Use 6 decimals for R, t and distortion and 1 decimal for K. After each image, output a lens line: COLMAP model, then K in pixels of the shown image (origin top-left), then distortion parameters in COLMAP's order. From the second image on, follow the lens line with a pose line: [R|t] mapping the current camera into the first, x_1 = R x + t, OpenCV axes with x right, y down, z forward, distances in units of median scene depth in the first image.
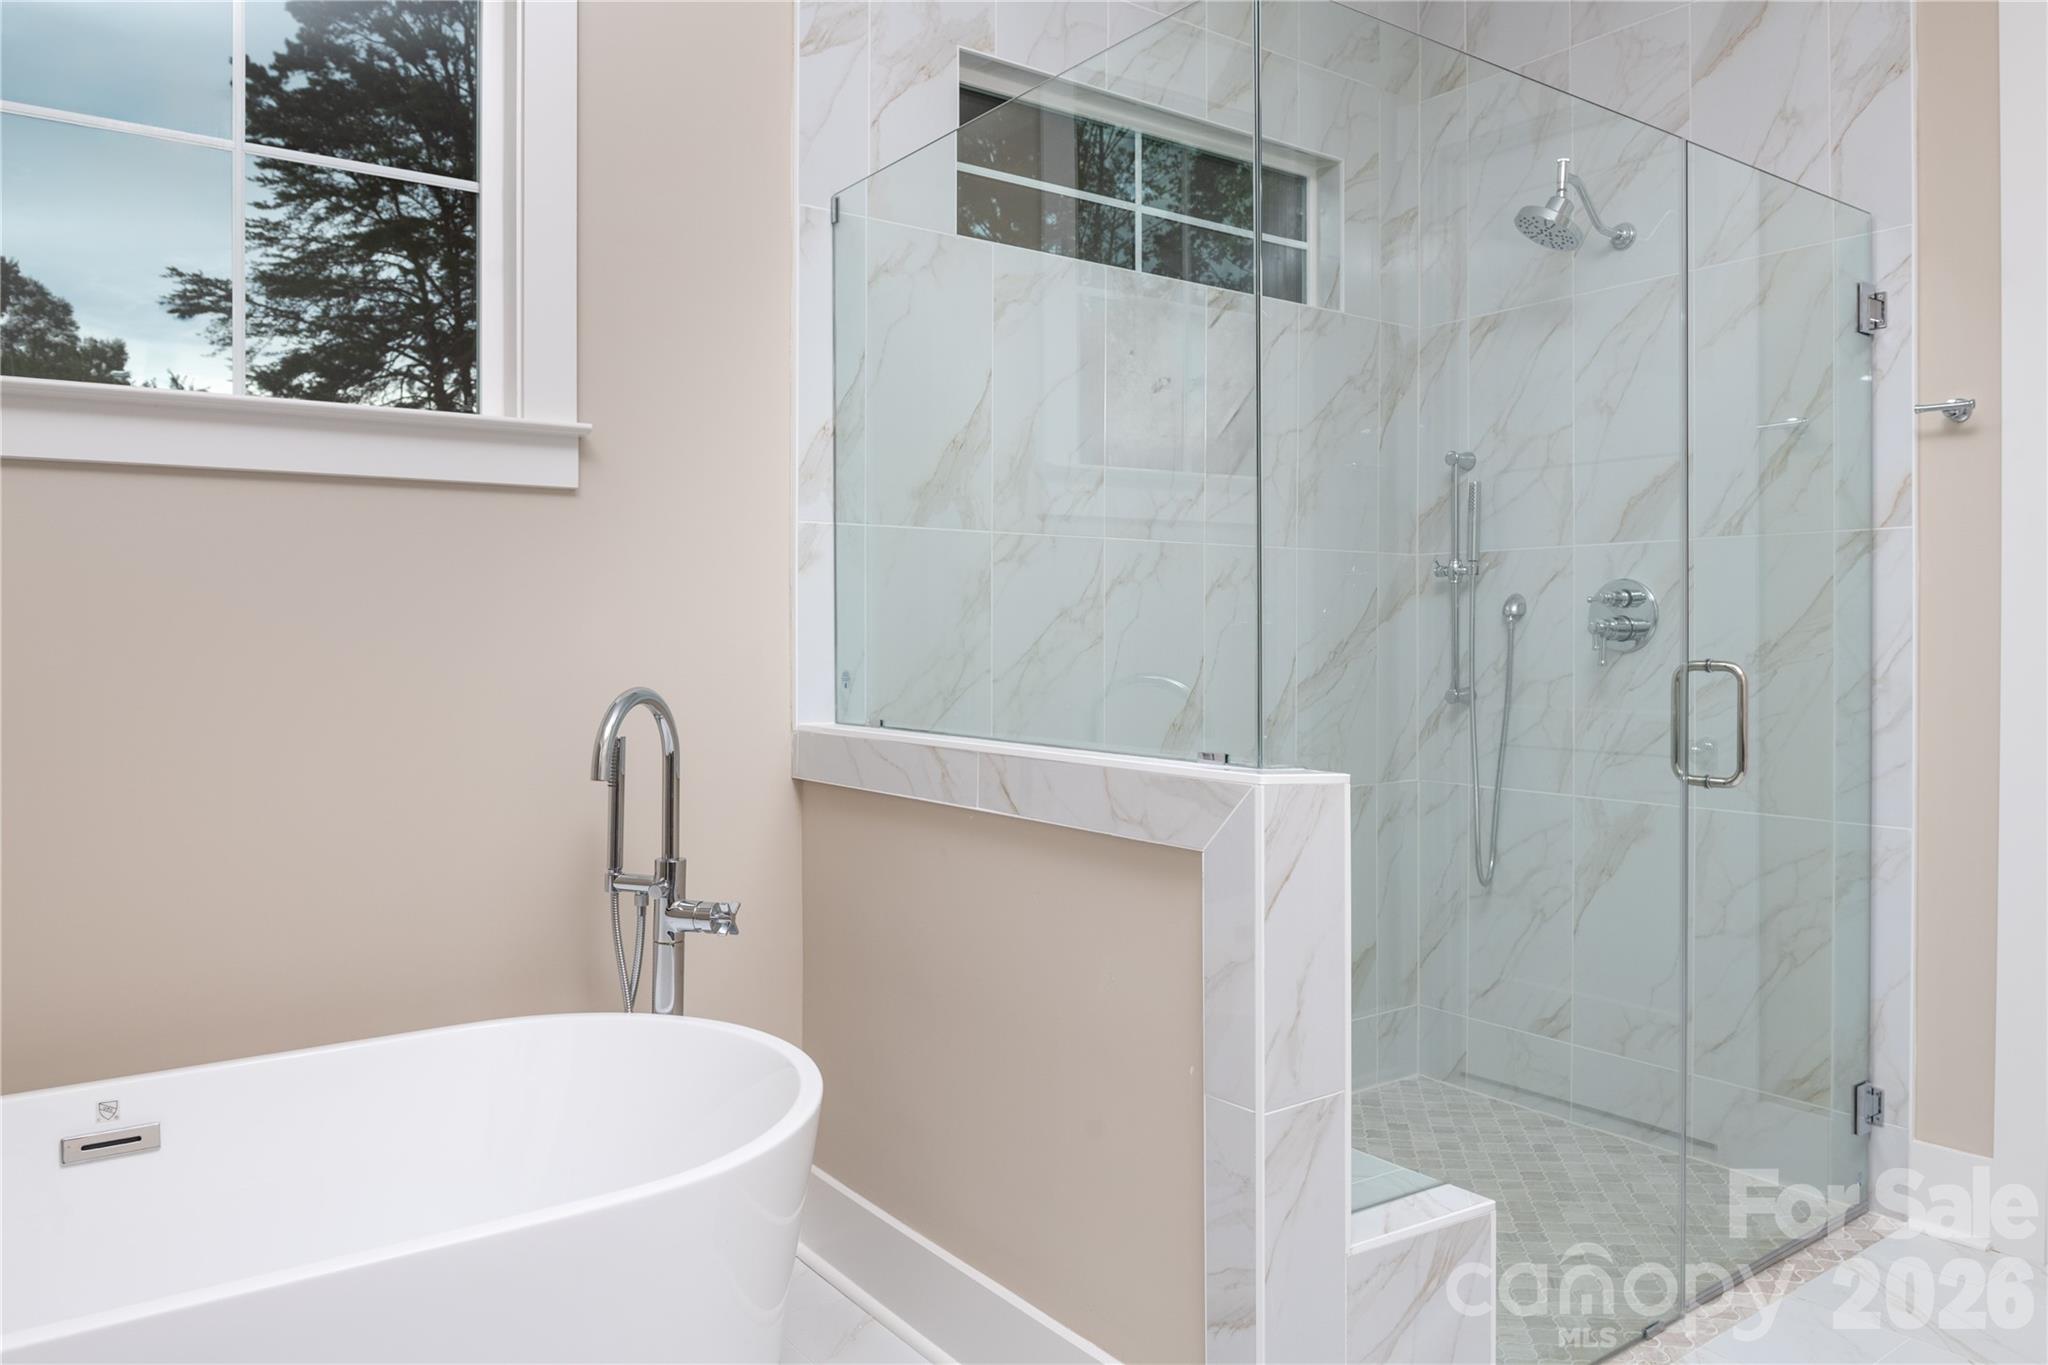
lens RADIAL K [[1400.6, 0, 1025.3], [0, 1400.6, 638.8], [0, 0, 1]] dist [-0.003438, -0.001267]
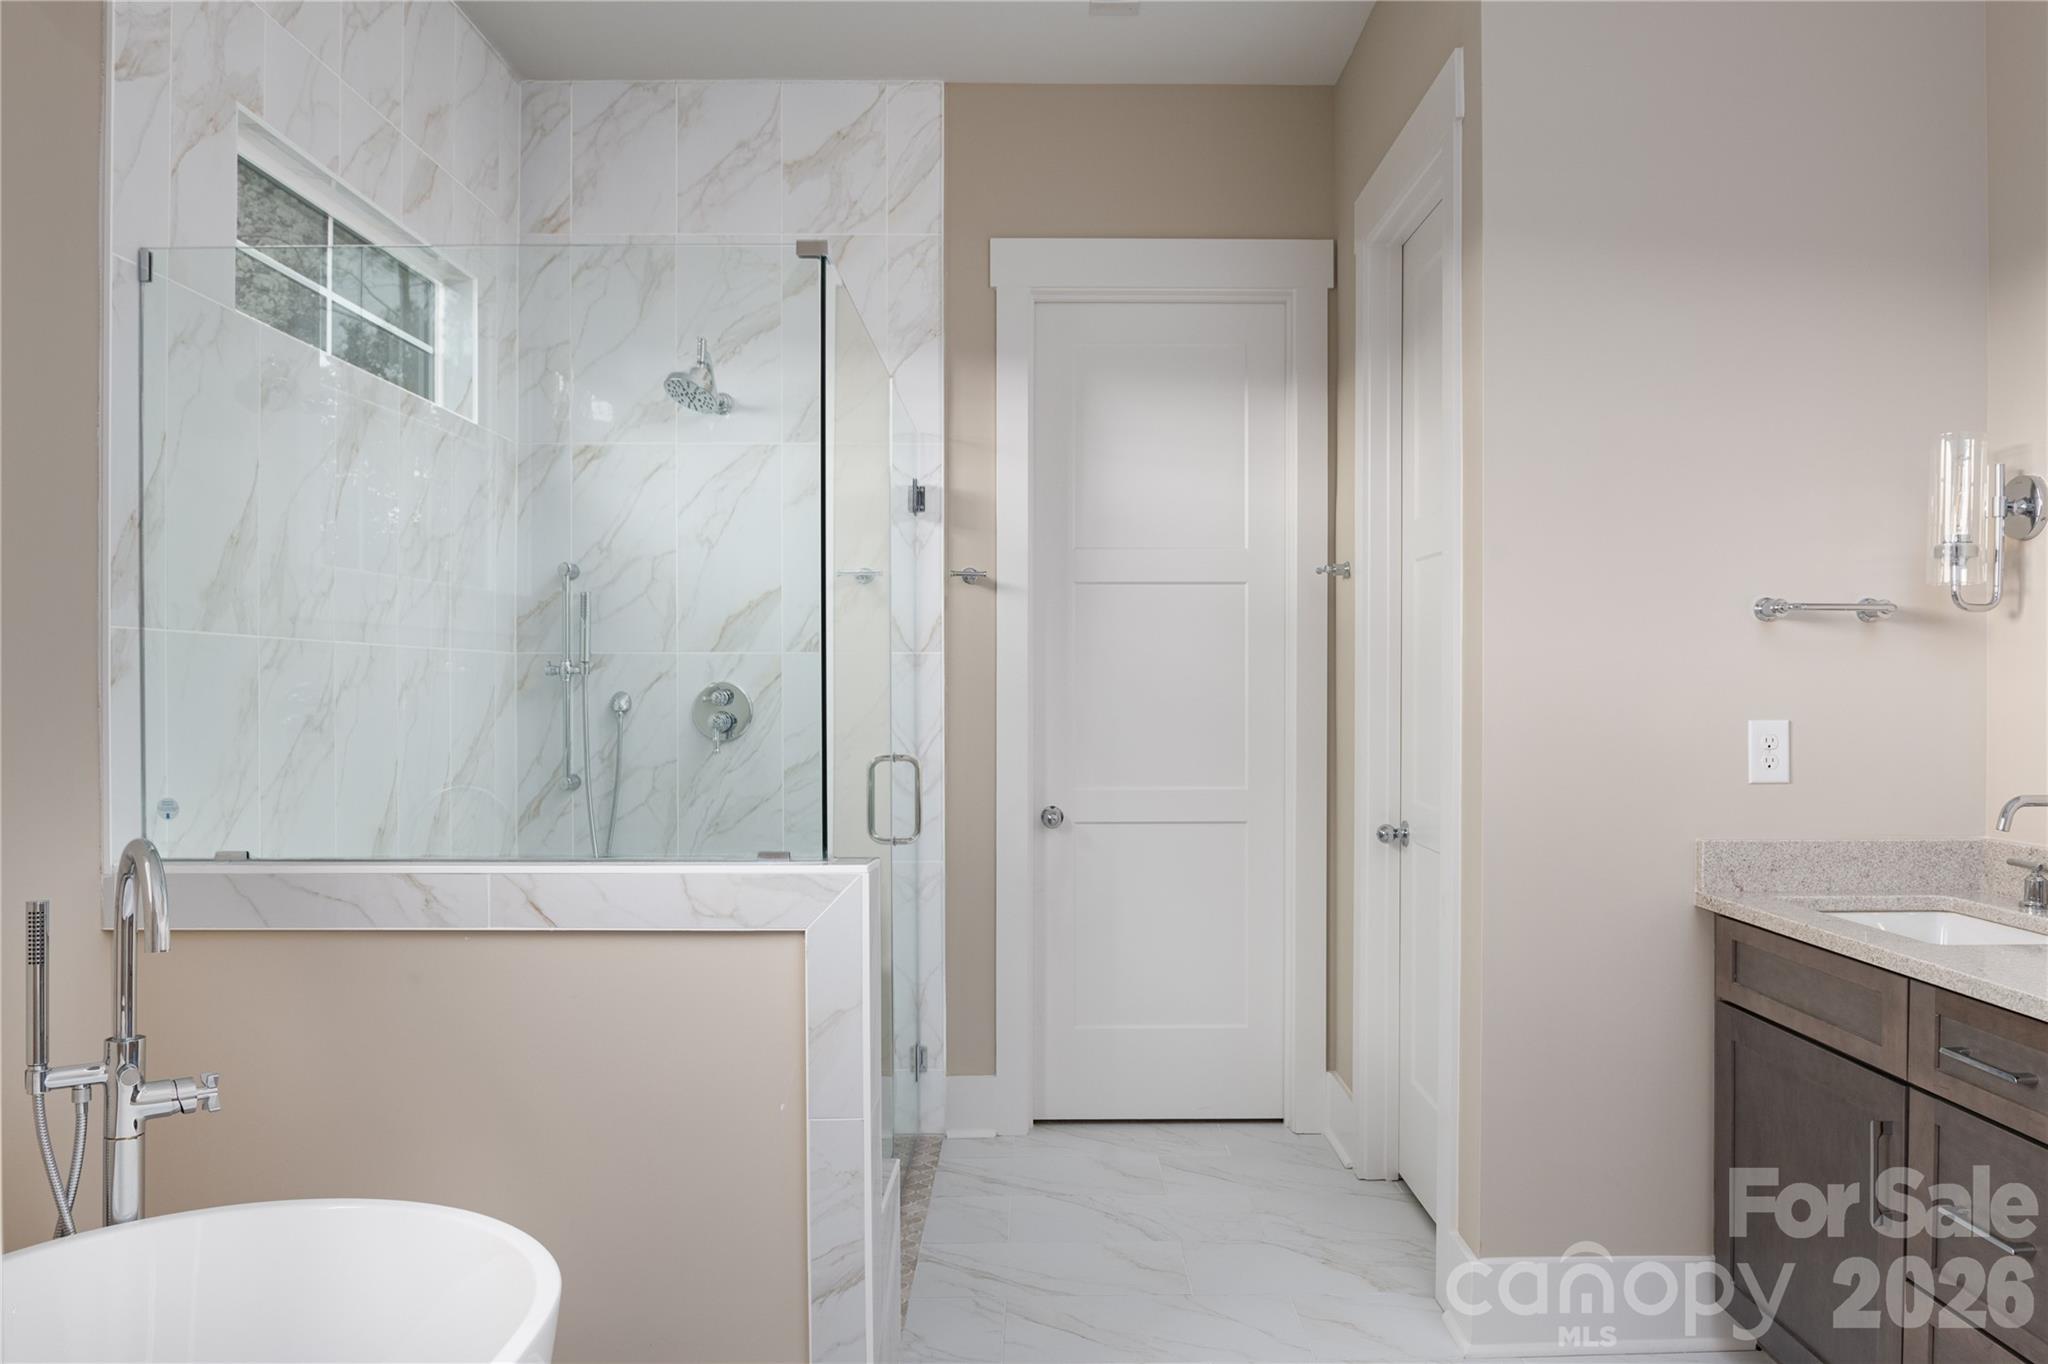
lens RADIAL K [[1448.1, 0, 1024.0], [0, 1448.1, 682.0], [0, 0, 1]] dist [-0.002198, 0.000886]
pose [[0.596553, 0.001338, 0.802573, -0.493784], [0.003153, 0.999987, -0.004011, -0.041641], [-0.802568, 0.004923, 0.596541, 0.031530]]
